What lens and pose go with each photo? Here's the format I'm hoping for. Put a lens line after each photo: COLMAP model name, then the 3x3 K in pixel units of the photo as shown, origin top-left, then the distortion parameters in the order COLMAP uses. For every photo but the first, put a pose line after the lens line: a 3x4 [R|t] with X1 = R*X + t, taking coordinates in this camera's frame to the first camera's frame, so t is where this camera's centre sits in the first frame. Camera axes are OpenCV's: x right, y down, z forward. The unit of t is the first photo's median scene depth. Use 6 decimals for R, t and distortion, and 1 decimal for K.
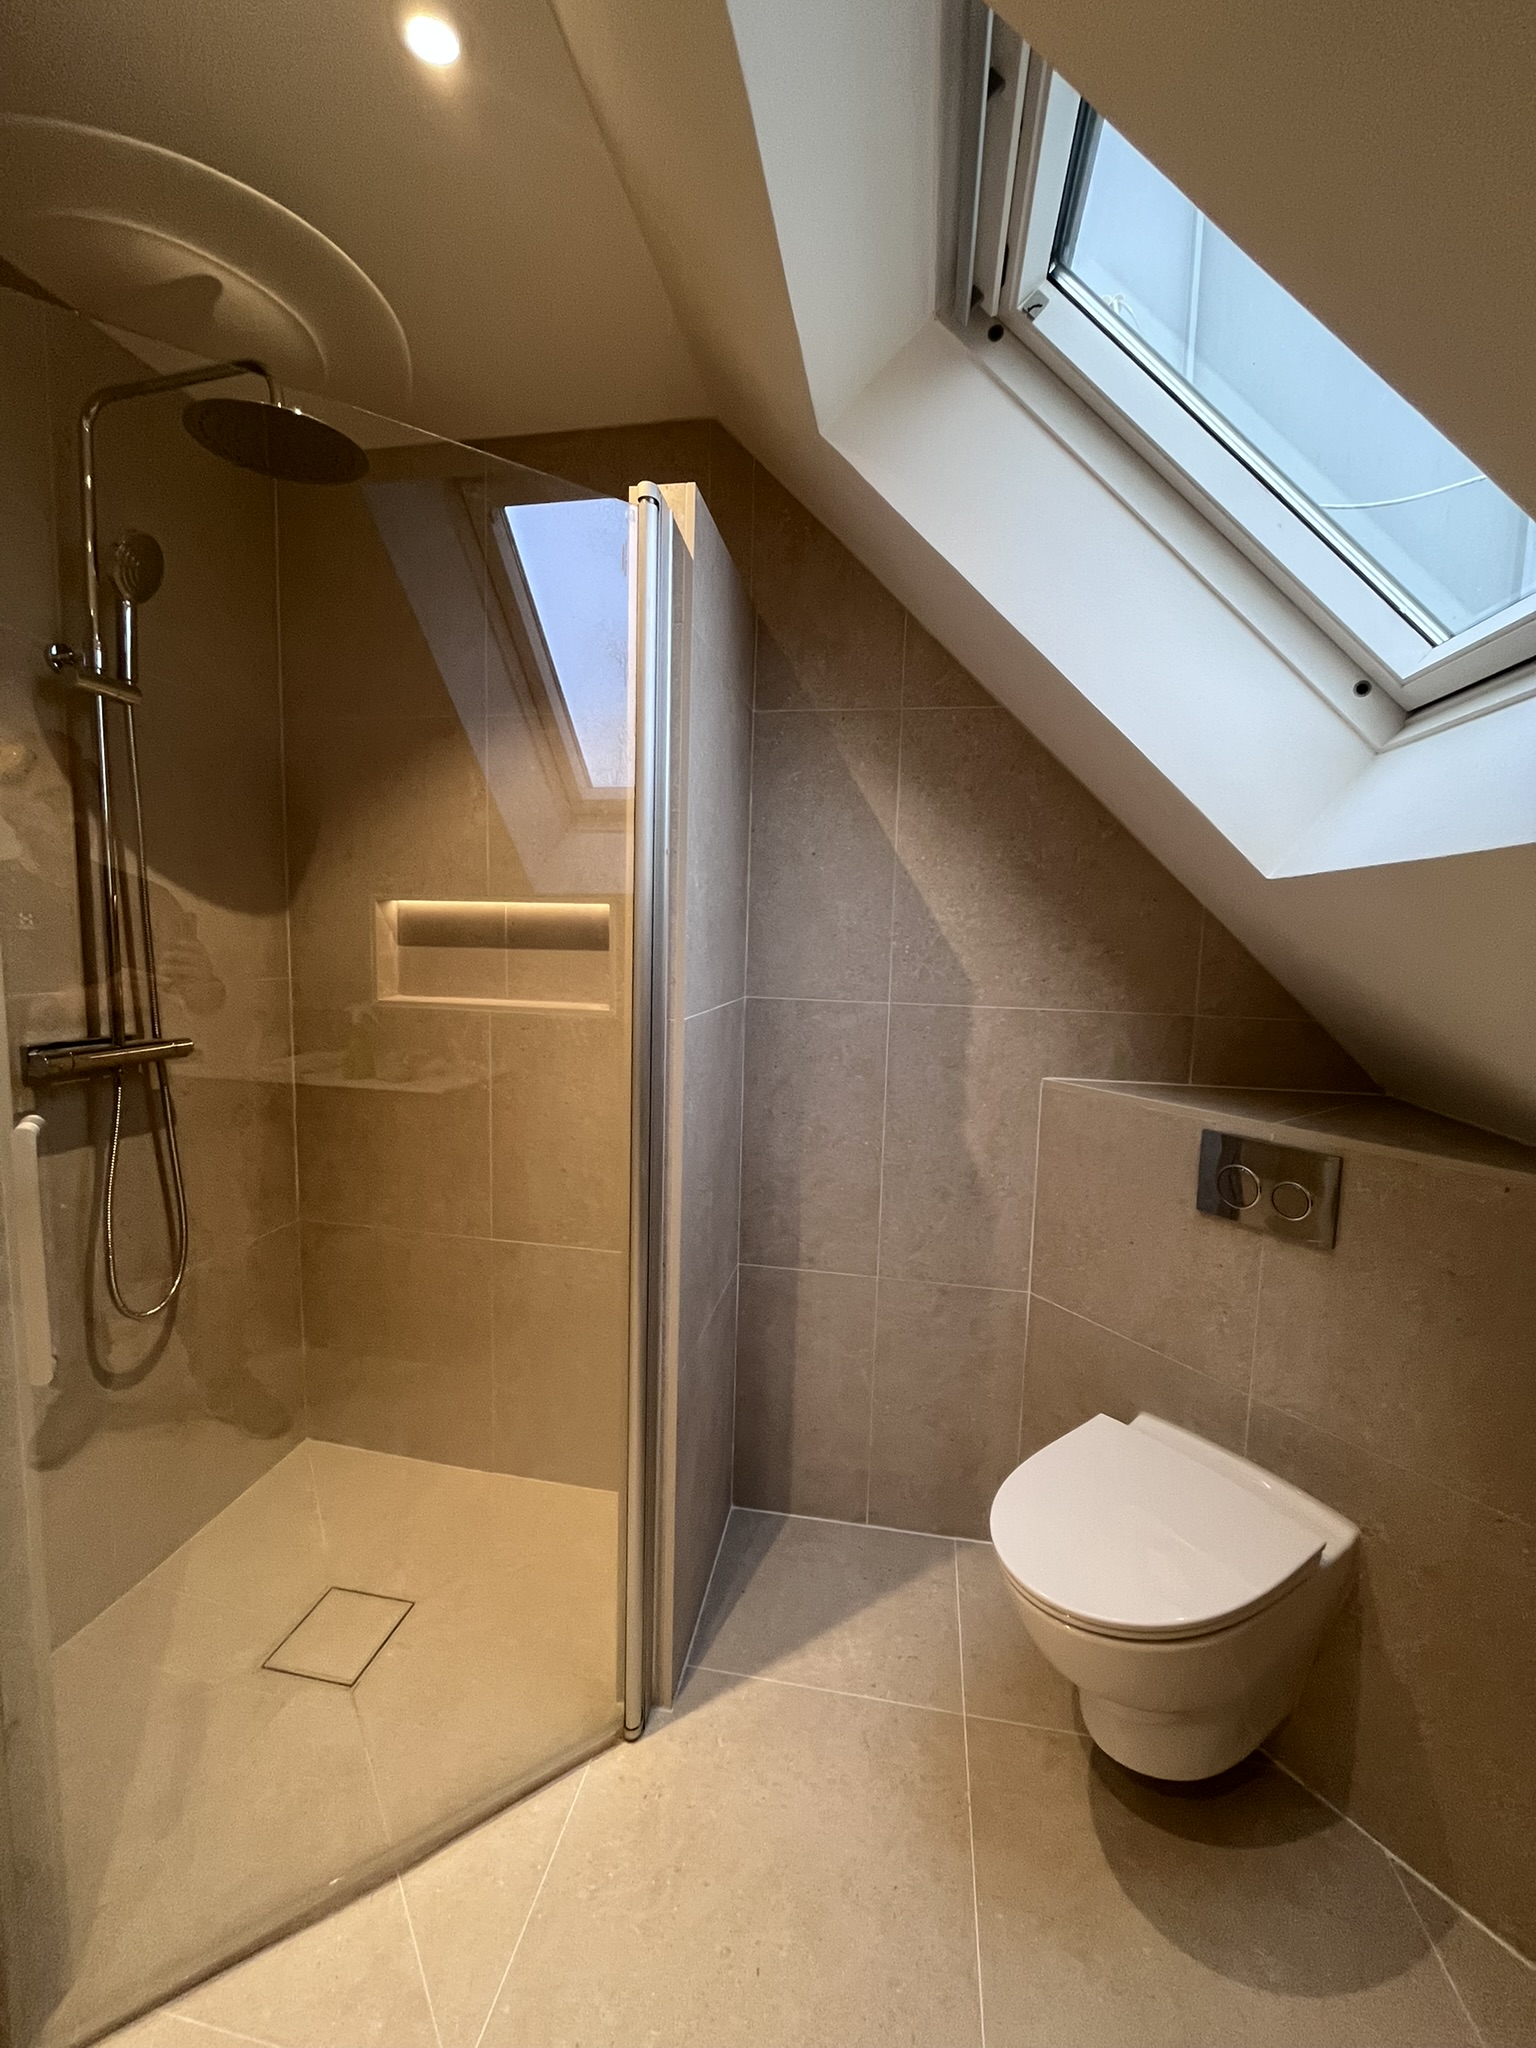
lens RADIAL K [[824.1, 0, 768.6], [0, 824.1, 1015.7], [0, 0, 1]] dist [-0.001867, -0.000558]
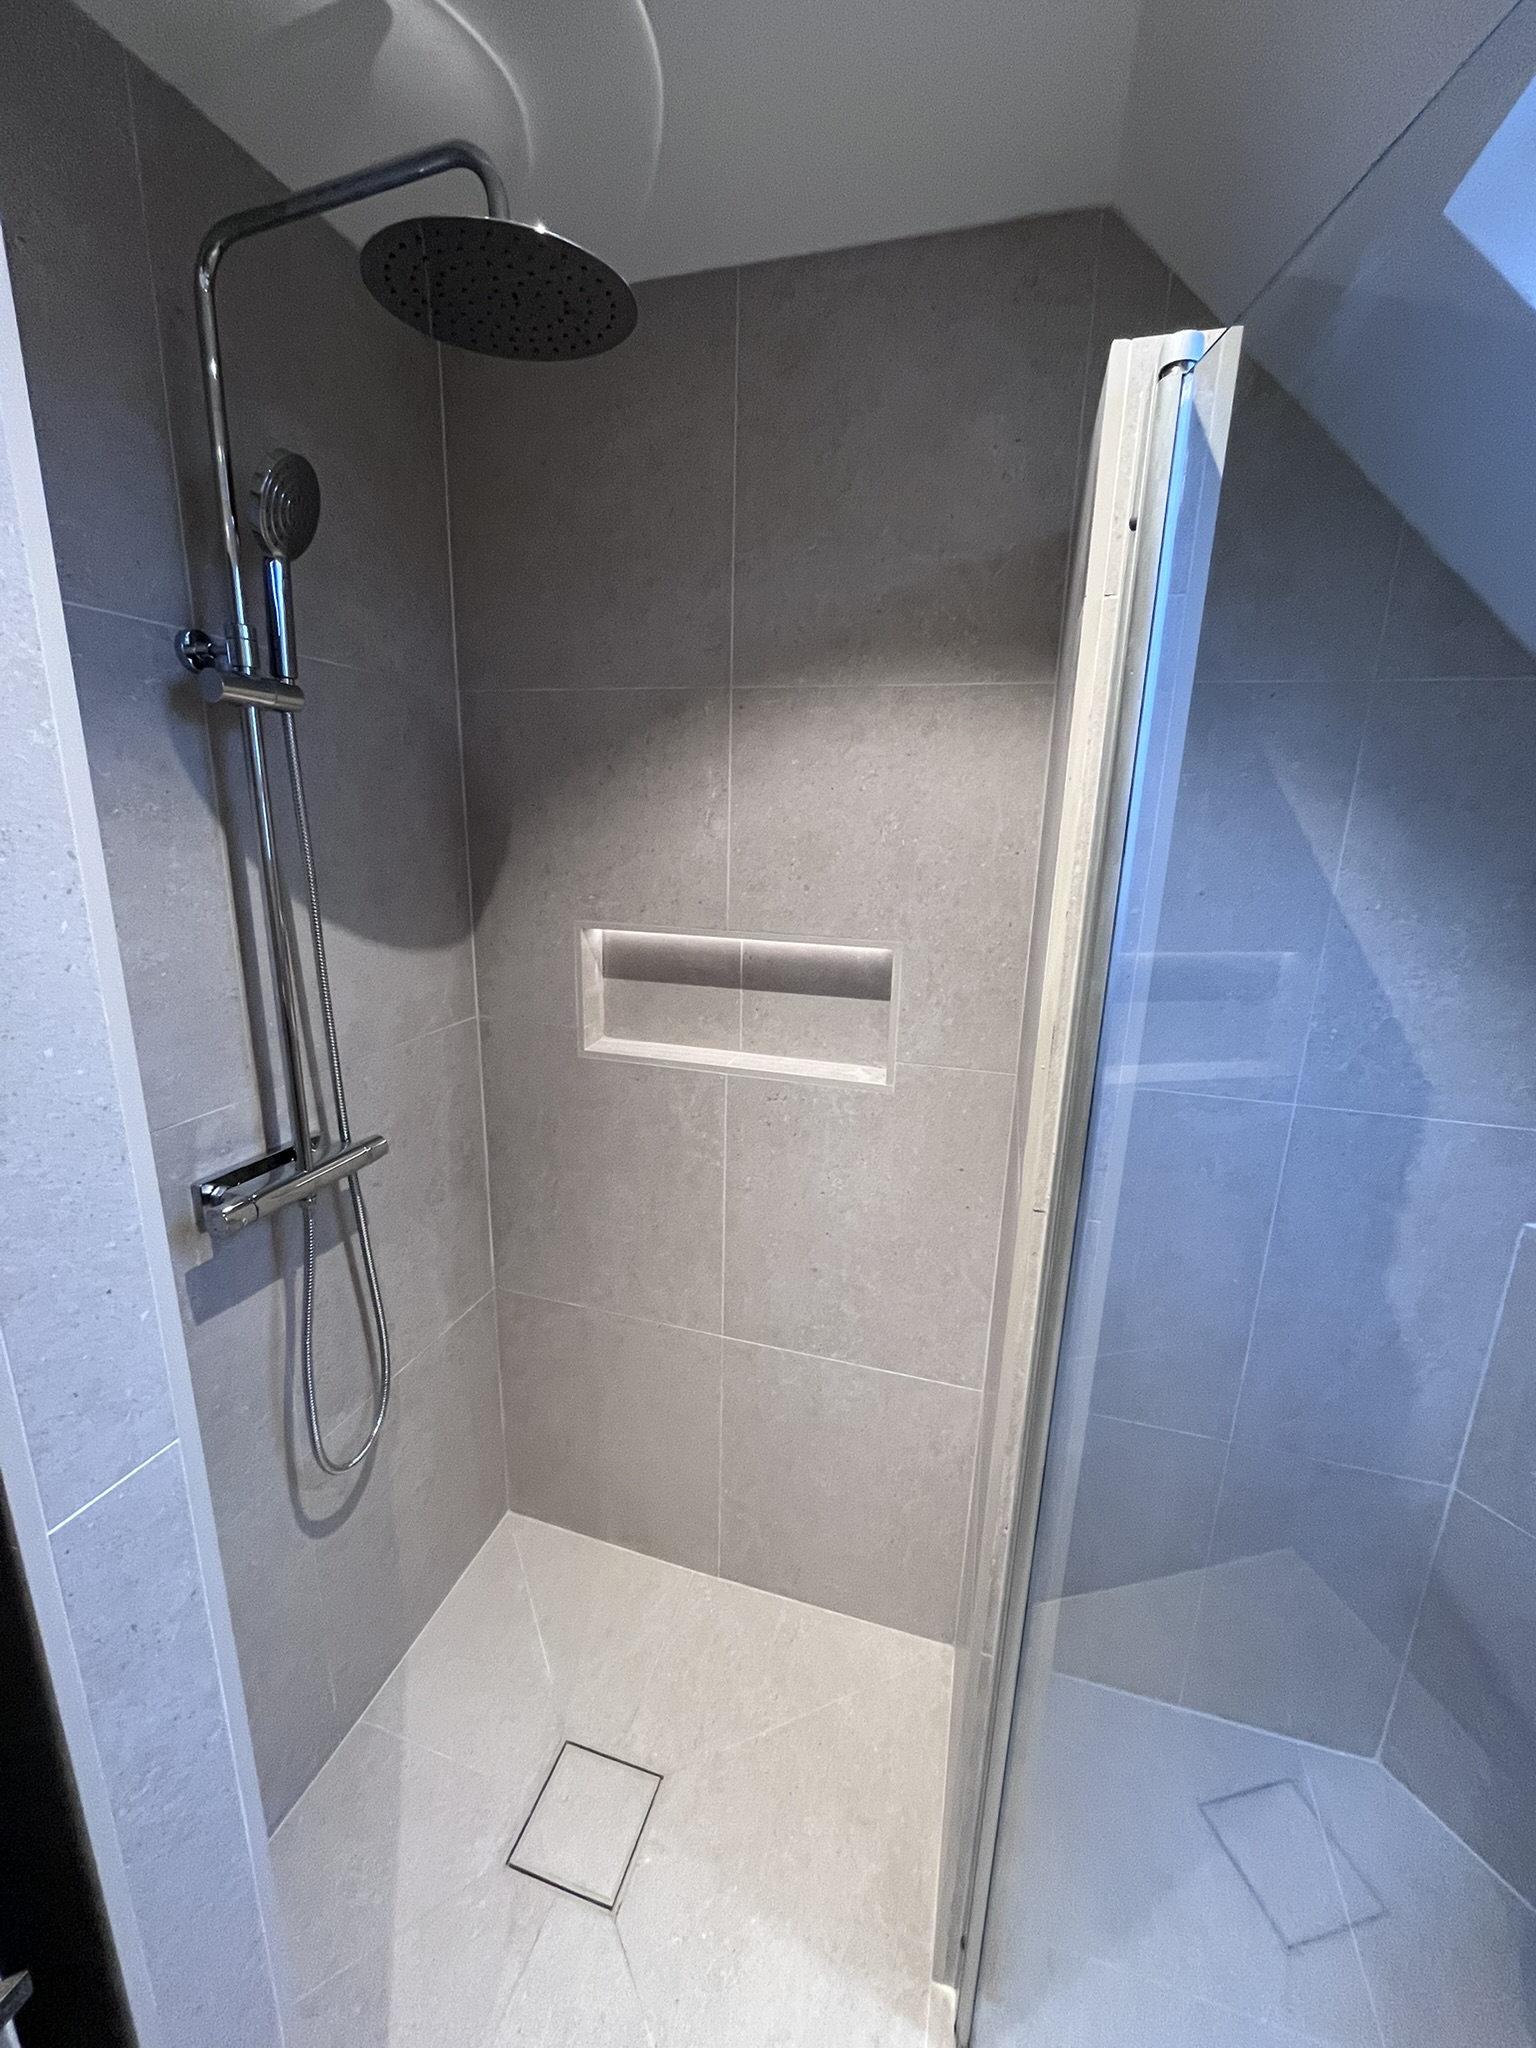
lens RADIAL K [[824.1, 0, 770.2], [0, 824.1, 1014.9], [0, 0, 1]] dist [-0.001867, -0.000558]
pose [[0.994366, 0.026217, -0.102709, -0.246752], [-0.011998, 0.990542, 0.136686, -0.193378], [0.105321, -0.134684, 0.985275, 0.266382]]
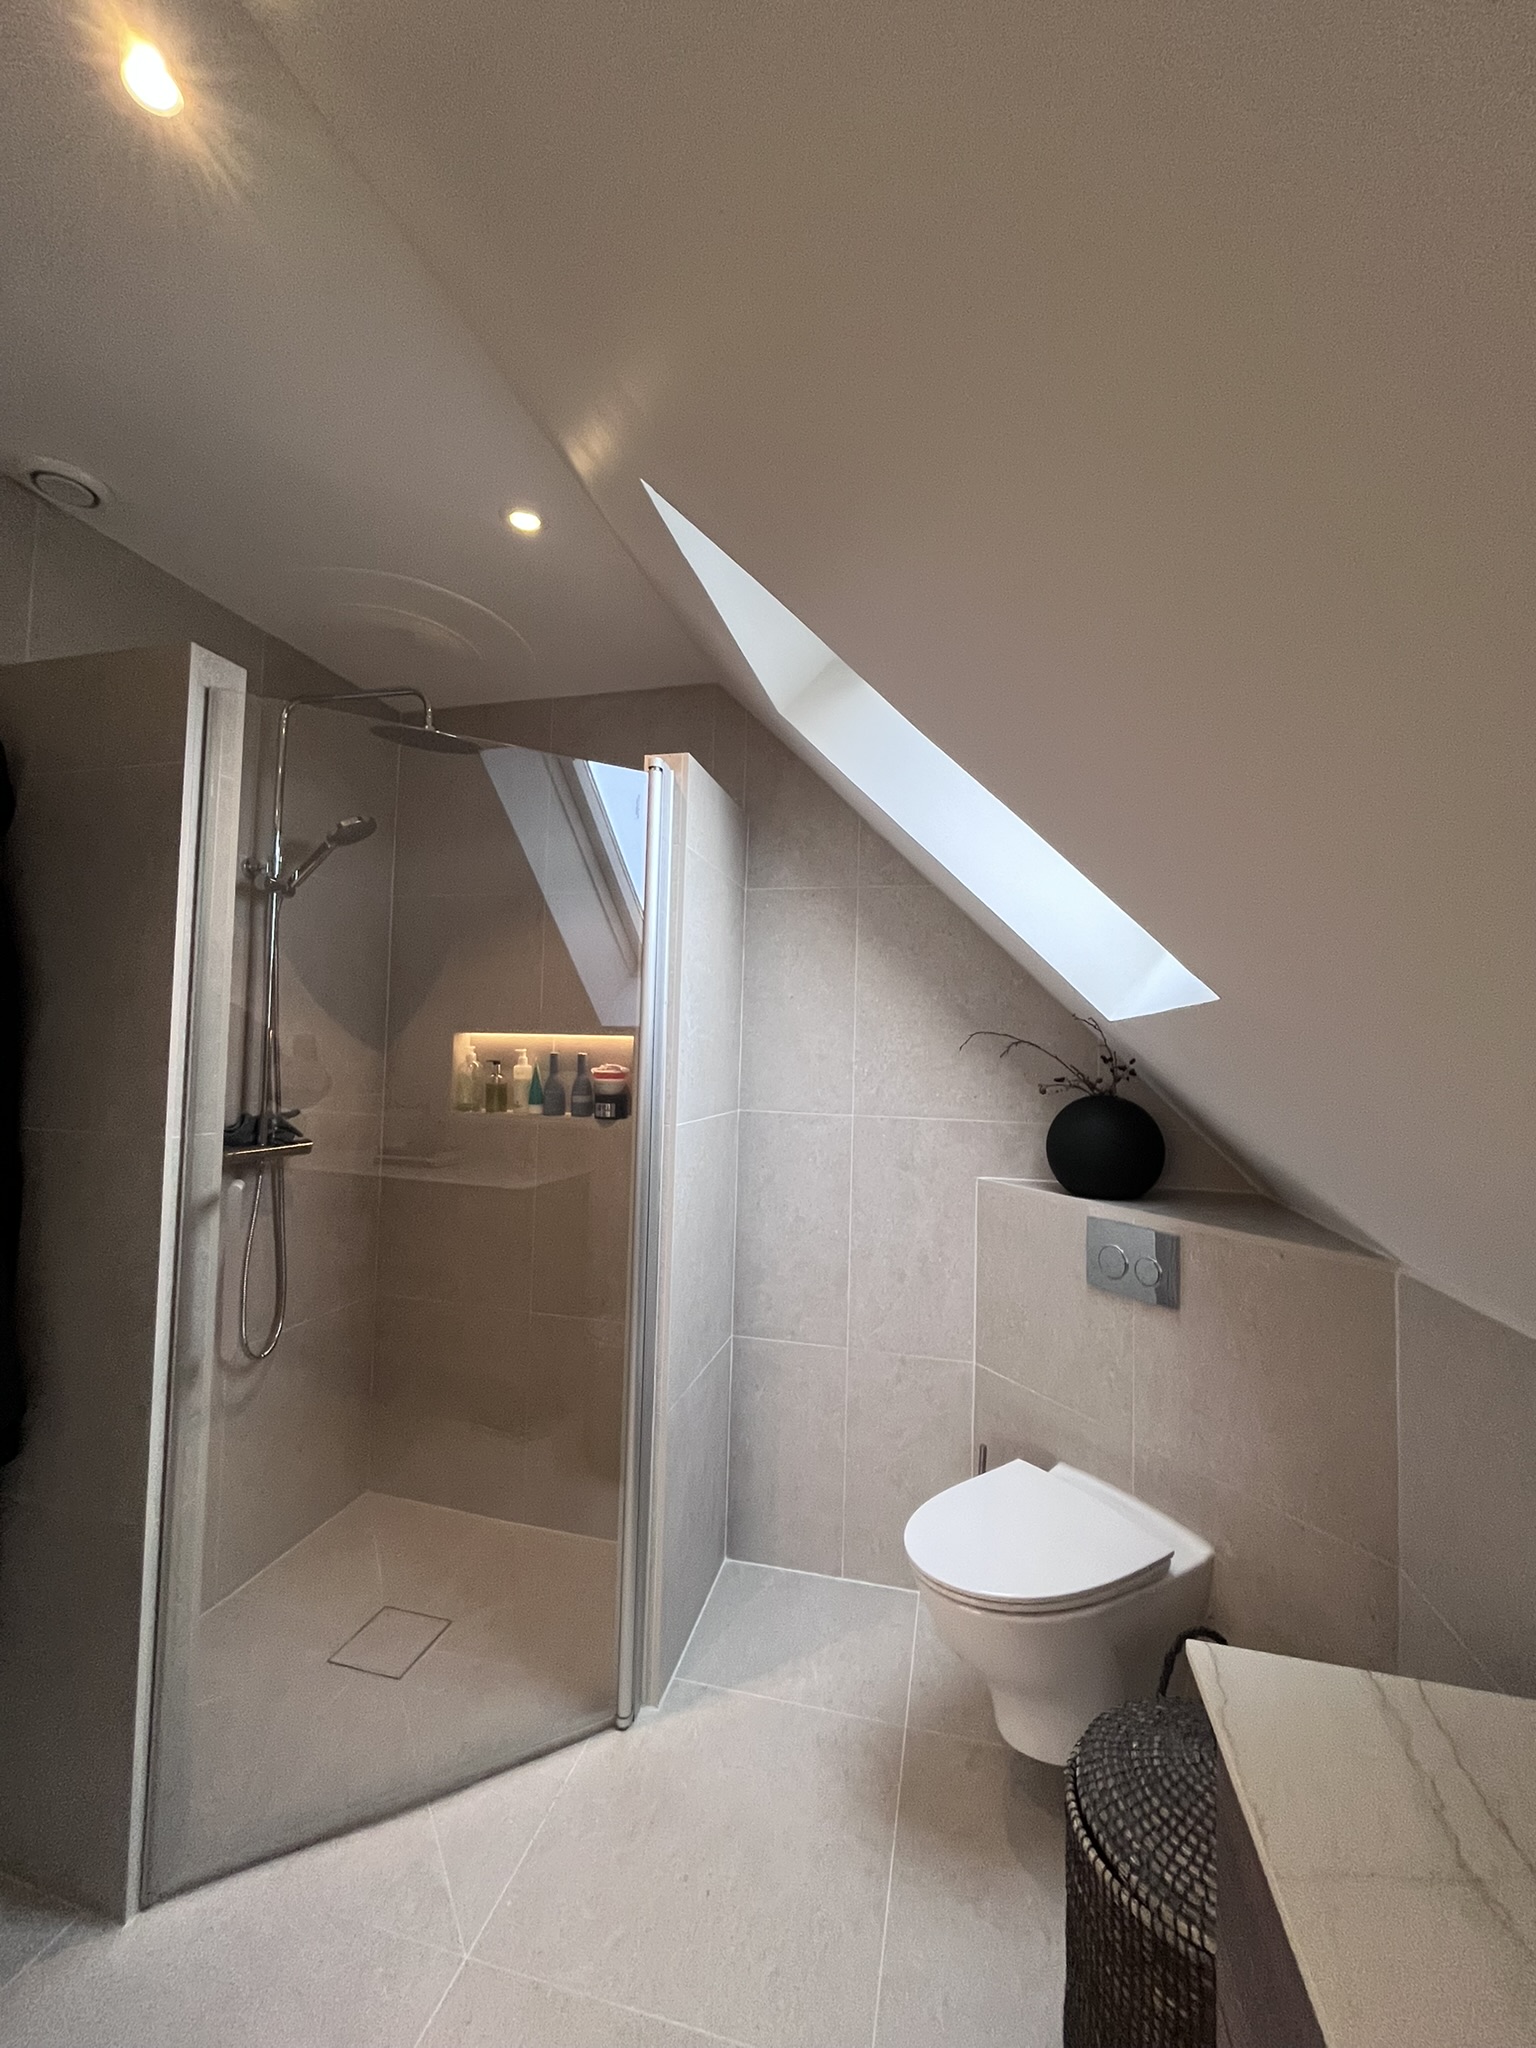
lens RADIAL K [[824.1, 0, 769.3], [0, 824.1, 1014.8], [0, 0, 1]] dist [-0.001867, -0.000558]
pose [[0.997945, -0.003626, -0.063970, 0.105530], [-0.005672, 0.989479, -0.144562, 0.015470], [0.063821, 0.144628, 0.987426, -0.267488]]
